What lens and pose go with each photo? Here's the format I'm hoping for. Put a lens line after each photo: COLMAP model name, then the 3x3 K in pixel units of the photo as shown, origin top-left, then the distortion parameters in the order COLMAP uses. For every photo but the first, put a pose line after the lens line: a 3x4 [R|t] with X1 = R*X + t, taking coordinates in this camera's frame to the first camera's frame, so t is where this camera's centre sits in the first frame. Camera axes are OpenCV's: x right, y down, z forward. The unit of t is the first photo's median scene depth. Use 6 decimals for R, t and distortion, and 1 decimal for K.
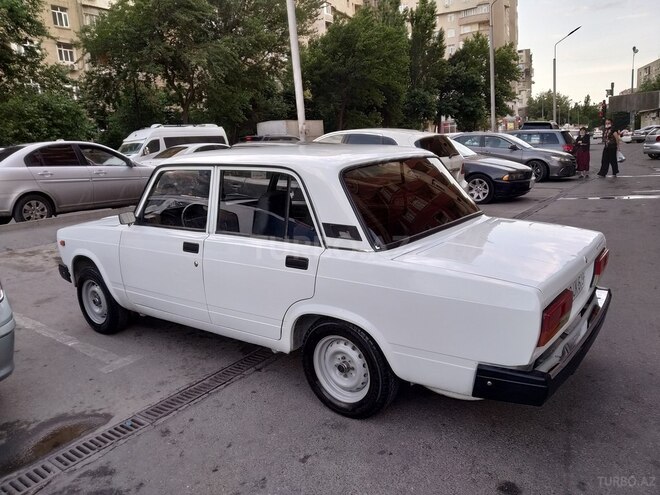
lens RADIAL K [[499.8, 0, 330.3], [0, 499.8, 276.9], [0, 0, 1]] dist [-0.005617, -0.006557]
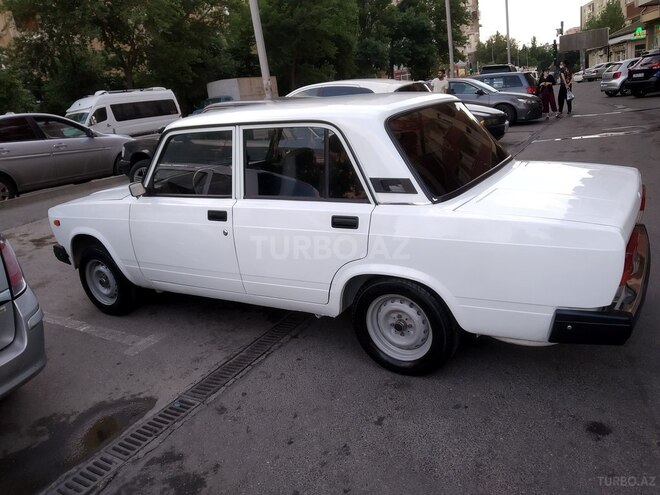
lens RADIAL K [[499.8, 0, 330.3], [0, 499.8, 276.9], [0, 0, 1]] dist [-0.005617, -0.006557]
pose [[0.993607, -0.086574, 0.072463, -0.129446], [0.080508, 0.993308, 0.082809, -0.004467], [-0.079147, -0.076446, 0.993927, 0.035374]]
